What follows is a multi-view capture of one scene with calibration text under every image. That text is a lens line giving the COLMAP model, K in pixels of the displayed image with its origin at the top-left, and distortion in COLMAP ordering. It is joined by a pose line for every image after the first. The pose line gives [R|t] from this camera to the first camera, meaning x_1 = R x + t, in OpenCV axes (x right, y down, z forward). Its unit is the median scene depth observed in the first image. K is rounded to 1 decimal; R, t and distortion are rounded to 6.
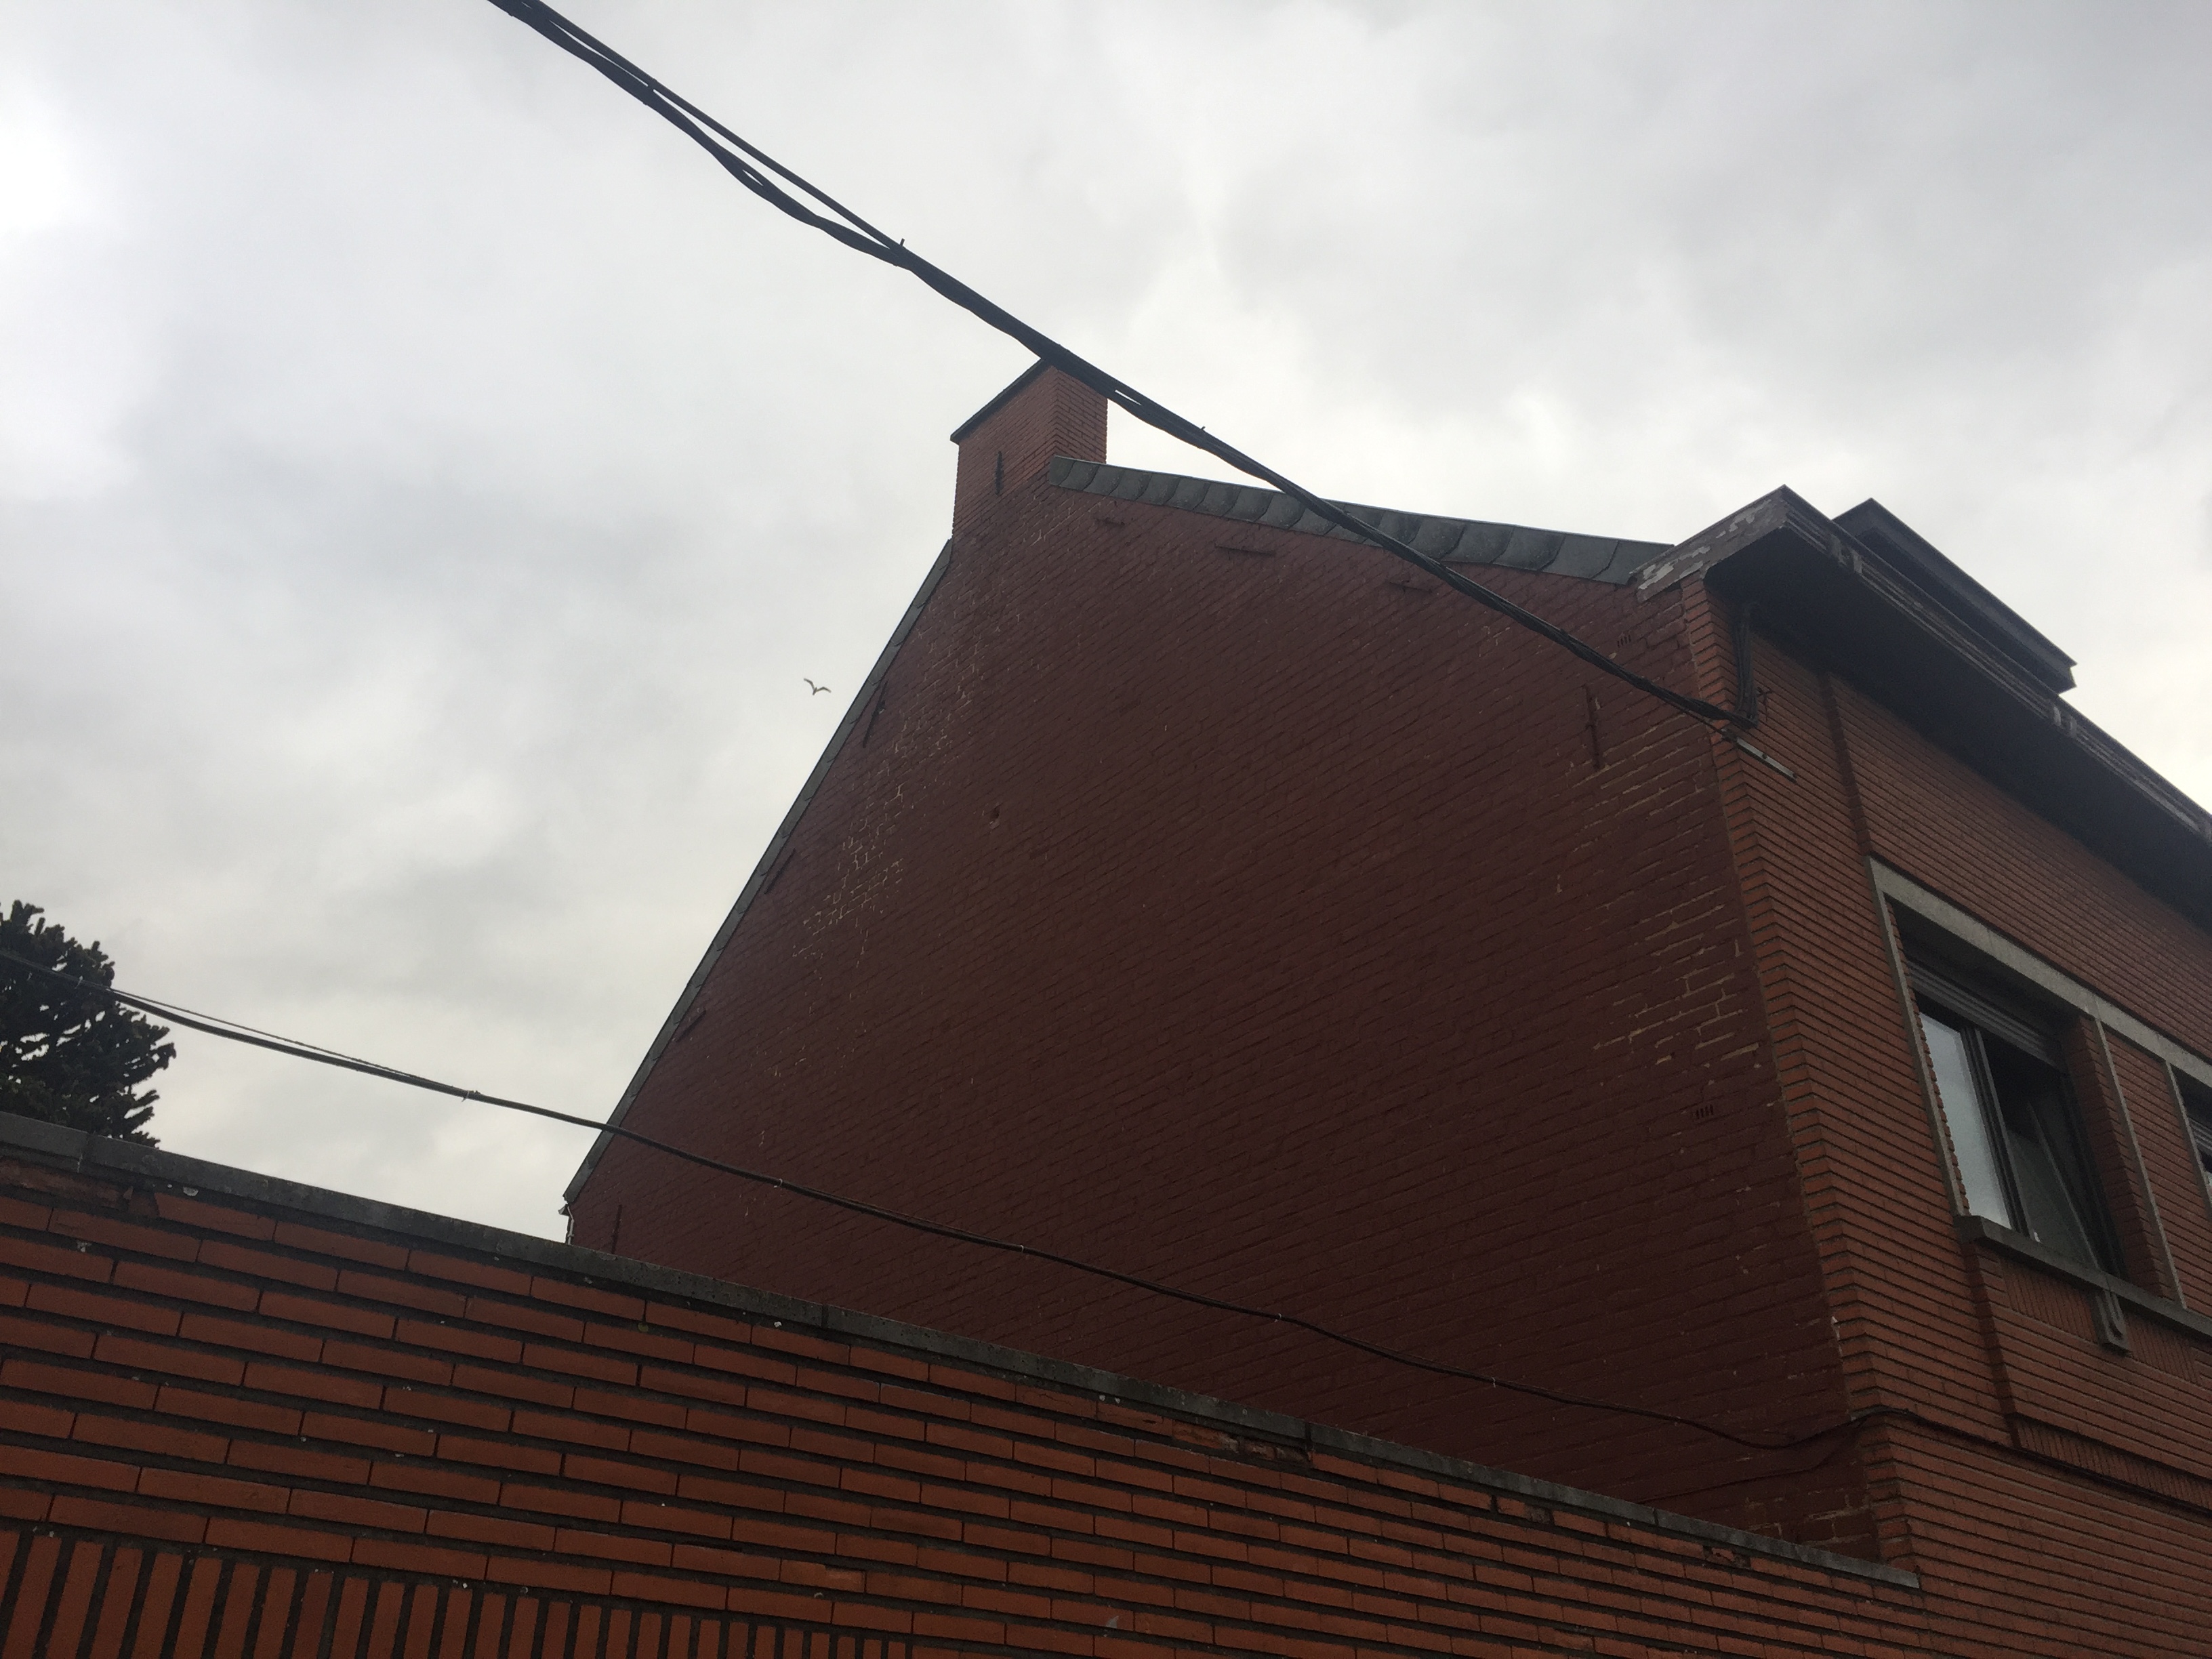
lens RADIAL K [[1891.6, 0, 1113.4], [0, 1891.6, 819.6], [0, 0, 1]] dist [0.094654, -0.134412]
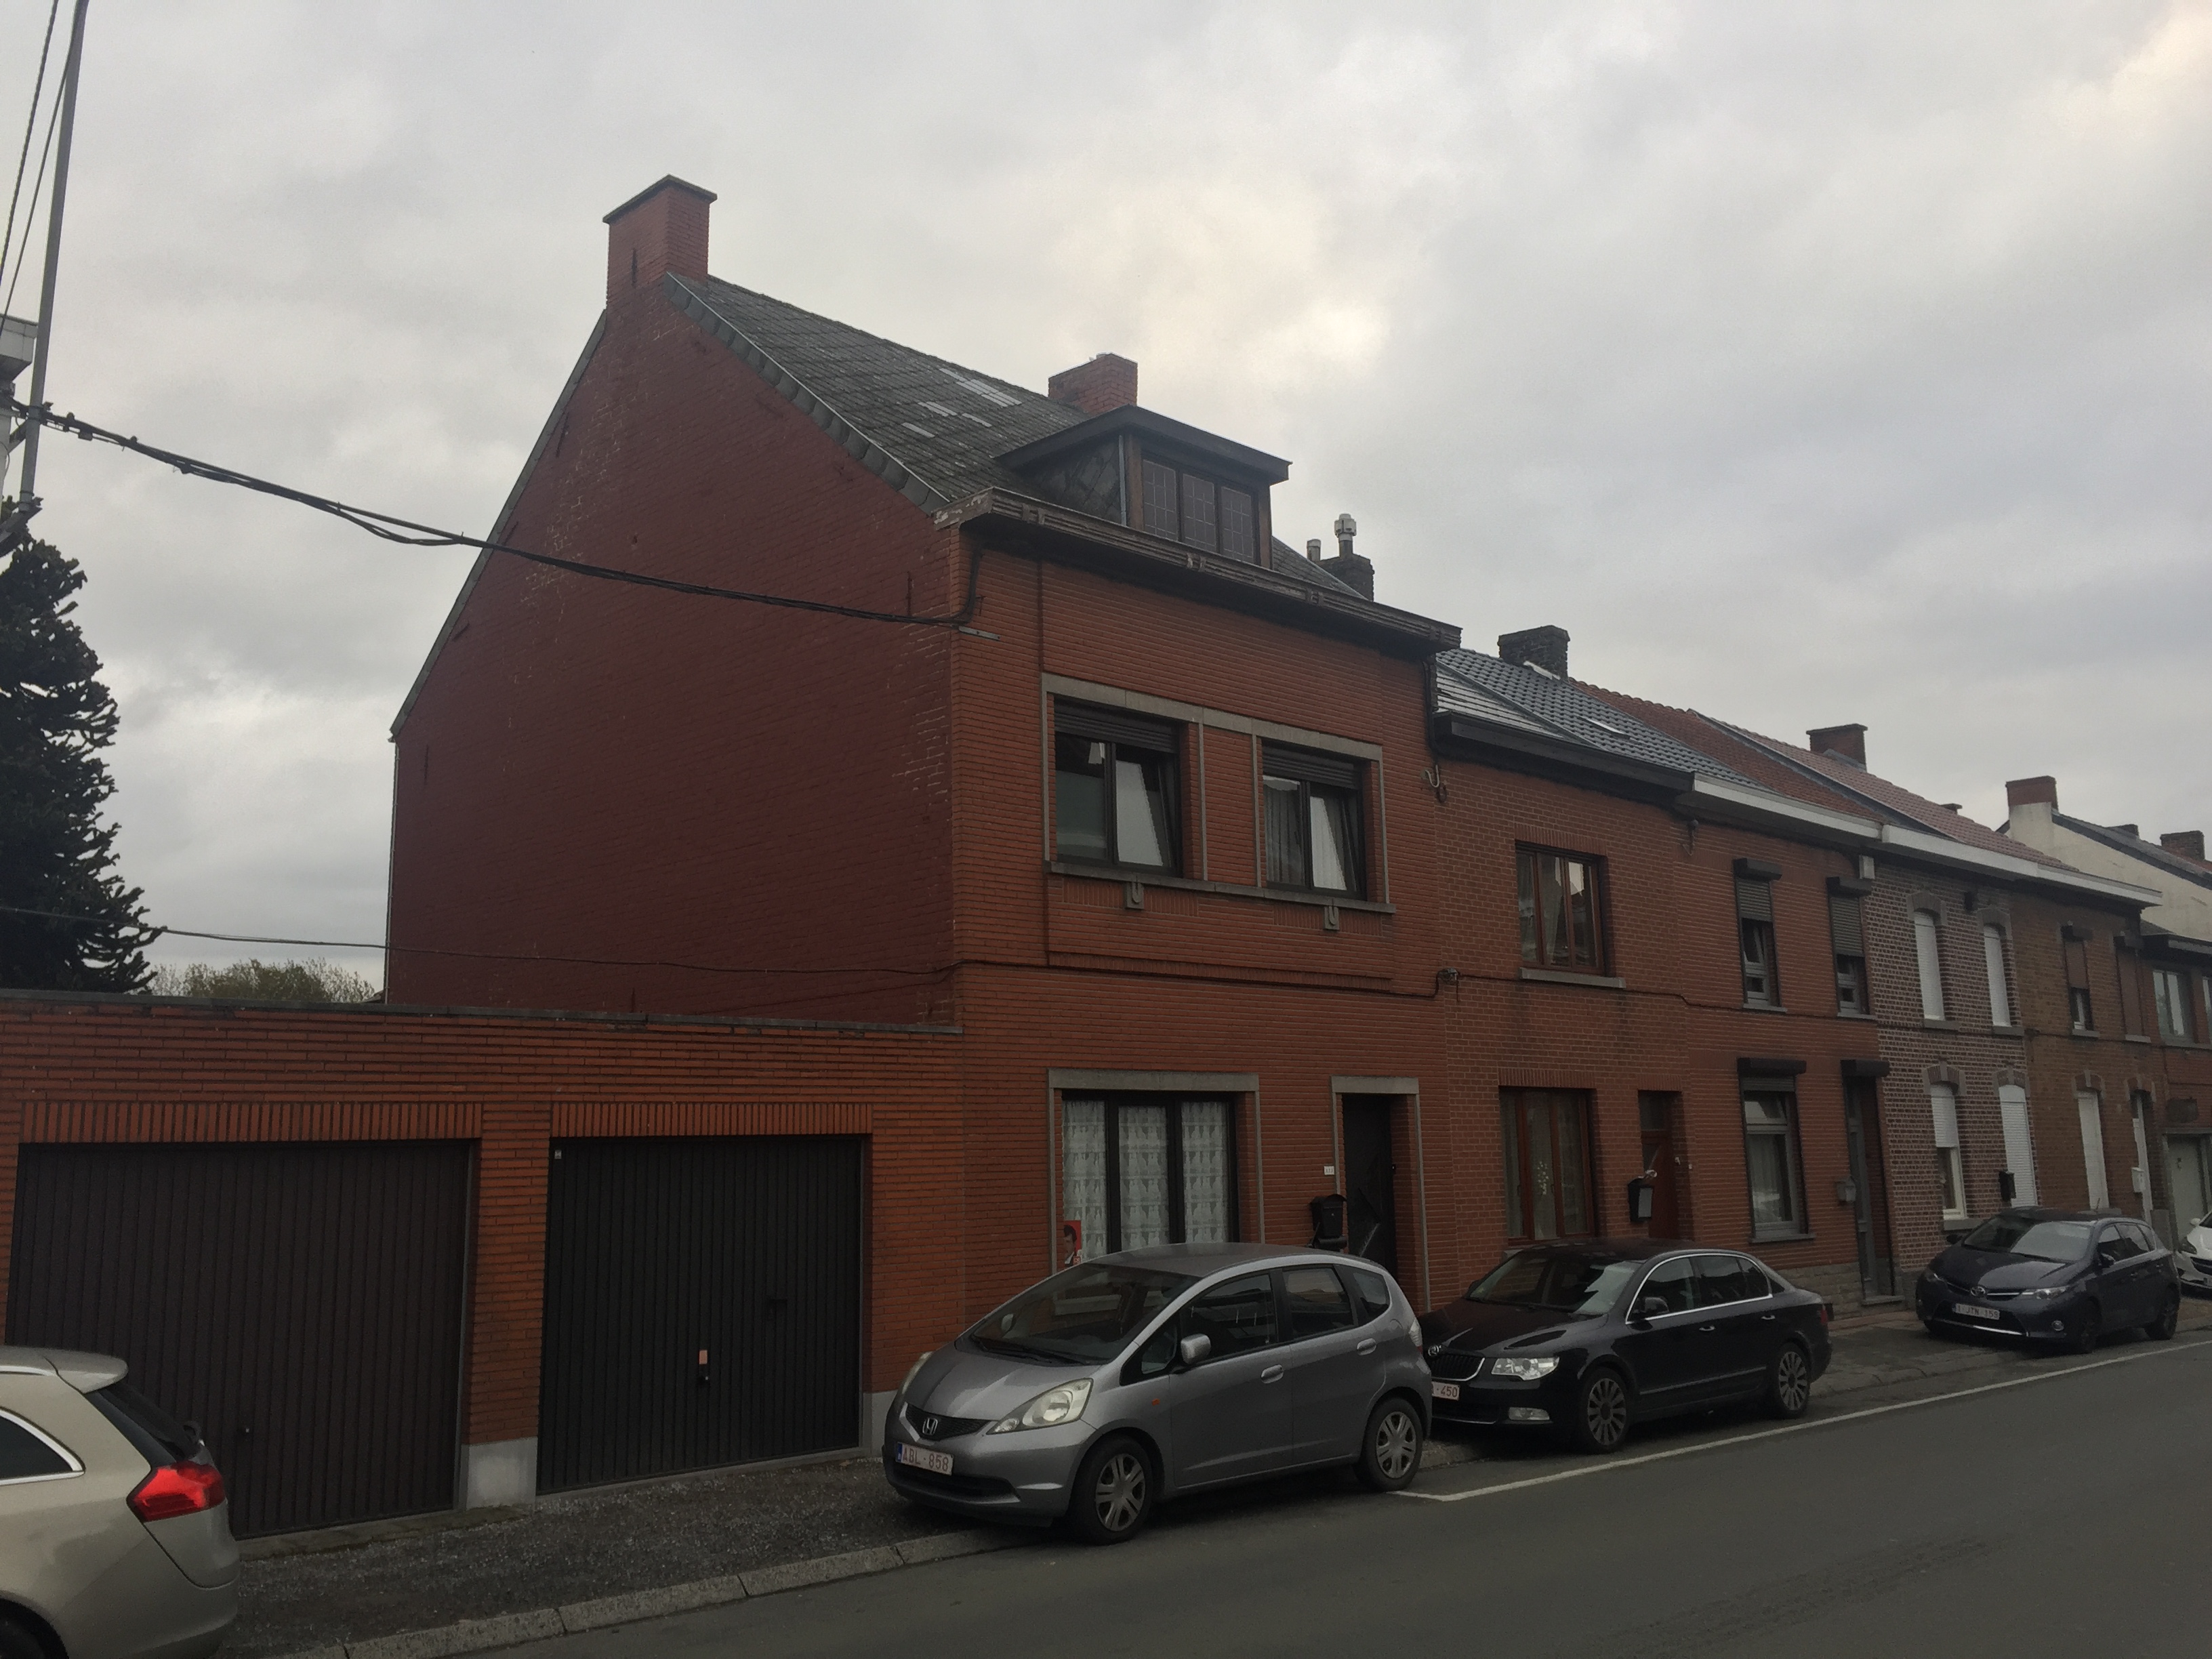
lens RADIAL K [[1891.6, 0, 1113.4], [0, 1891.6, 819.6], [0, 0, 1]] dist [0.094654, -0.134412]
pose [[0.997949, -0.008453, 0.063456, 0.667701], [-0.015573, 0.929408, 0.368724, -1.083029], [-0.062093, -0.368956, 0.927370, -1.670384]]
